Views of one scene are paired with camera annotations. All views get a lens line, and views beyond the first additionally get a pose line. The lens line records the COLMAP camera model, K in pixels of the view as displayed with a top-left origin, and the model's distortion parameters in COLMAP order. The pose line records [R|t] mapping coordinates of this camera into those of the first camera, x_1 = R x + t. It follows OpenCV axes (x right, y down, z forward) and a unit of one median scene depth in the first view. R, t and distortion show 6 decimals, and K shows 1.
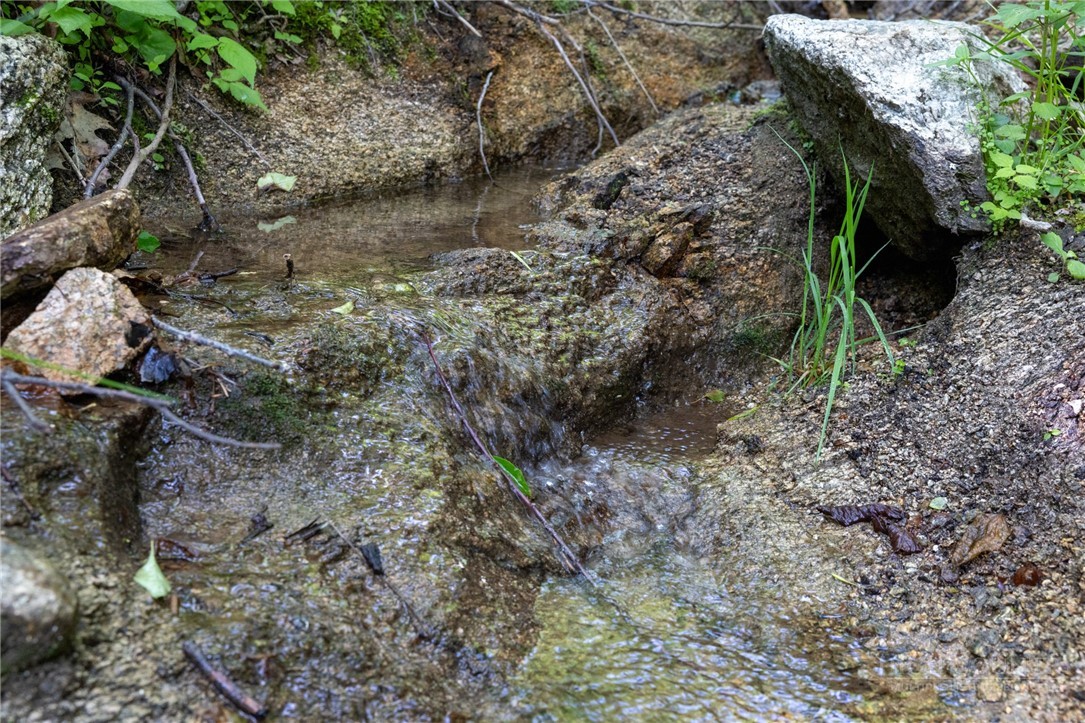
lens RADIAL K [[1426.5, 0, 542.2], [0, 1426.5, 363.3], [0, 0, 1]] dist [-0.003156, 0.000000]
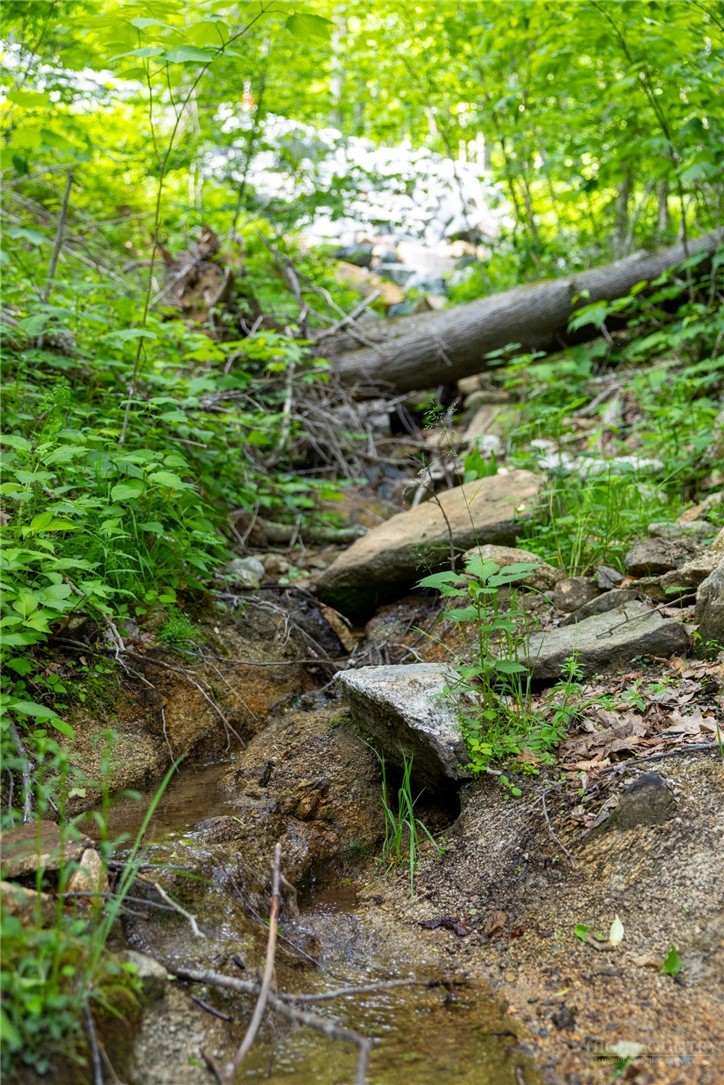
lens RADIAL K [[1284.3, 0, 366.1], [0, 1284.3, 544.8], [0, 0, 1]] dist [0.017130, 0.000000]
pose [[0.965274, -0.066709, 0.252579, -0.268915], [0.133243, 0.957352, -0.256365, 0.037896], [-0.224705, 0.281117, 0.932996, -0.752697]]
